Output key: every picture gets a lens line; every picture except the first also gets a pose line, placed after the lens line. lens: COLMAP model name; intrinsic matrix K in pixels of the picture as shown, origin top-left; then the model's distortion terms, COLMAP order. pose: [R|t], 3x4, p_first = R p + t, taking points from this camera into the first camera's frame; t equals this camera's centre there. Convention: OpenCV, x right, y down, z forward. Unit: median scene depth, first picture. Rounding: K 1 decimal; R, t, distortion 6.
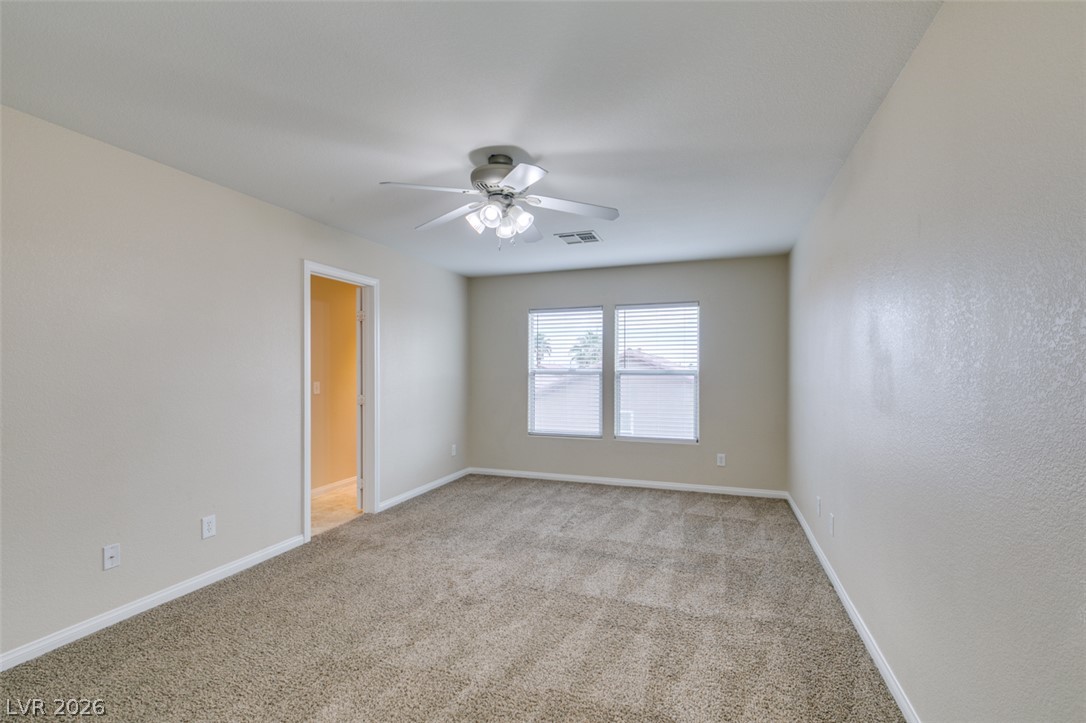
lens RADIAL K [[486.3, 0, 541.7], [0, 486.3, 370.4], [0, 0, 1]] dist [0.000470, -0.000497]
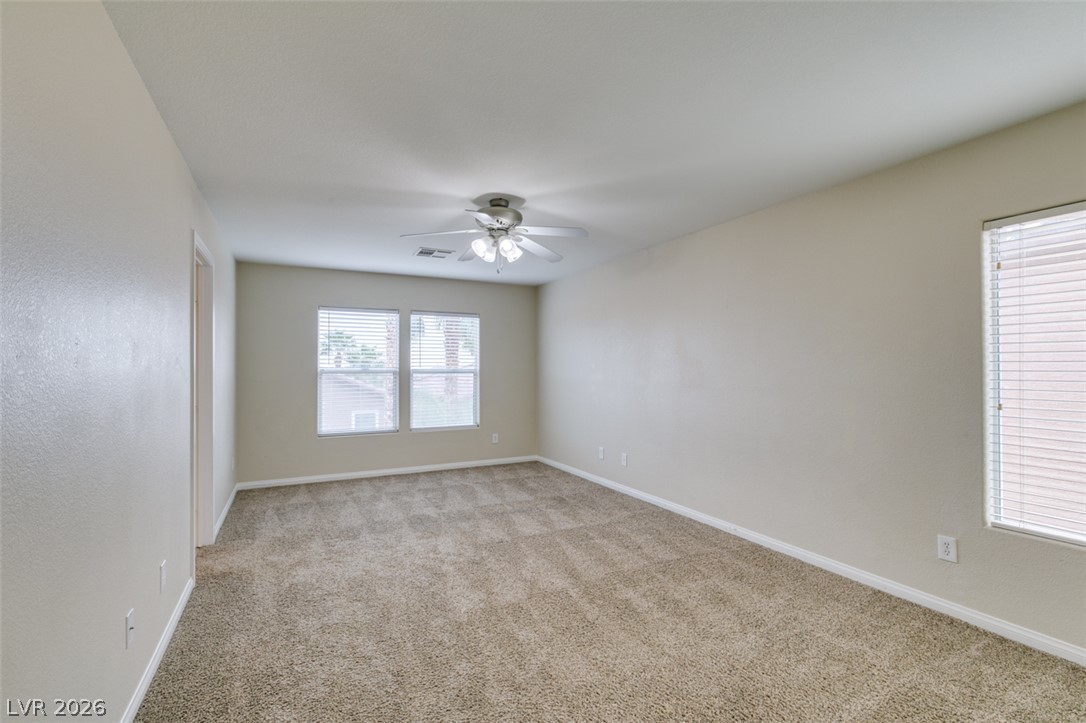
lens RADIAL K [[486.3, 0, 537.6], [0, 486.3, 362.4], [0, 0, 1]] dist [0.000470, -0.000497]
pose [[0.687604, 0.007646, 0.726045, -0.606750], [0.002338, 0.999916, -0.012745, -0.000704], [-0.726082, 0.010461, 0.687529, 0.038194]]
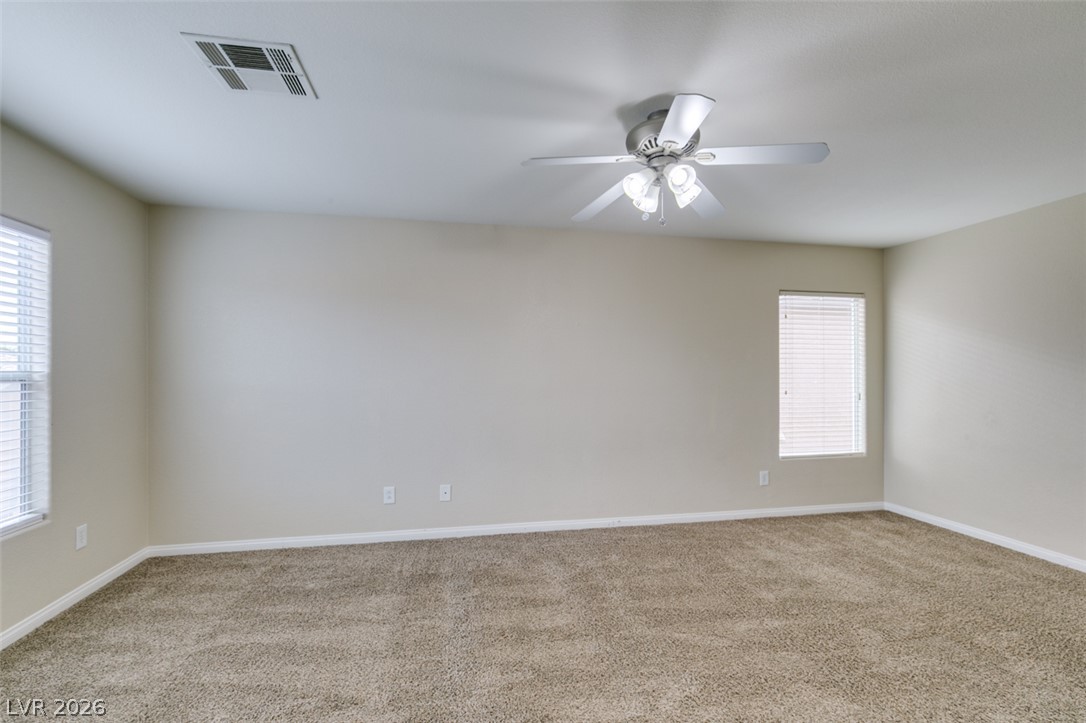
lens RADIAL K [[486.3, 0, 548.6], [0, 486.3, 367.7], [0, 0, 1]] dist [0.000470, -0.000497]
pose [[-0.518275, 0.005438, 0.855197, -0.450128], [-0.000958, 0.999975, -0.006939, -0.000267], [-0.855214, -0.004415, -0.518257, 1.034917]]
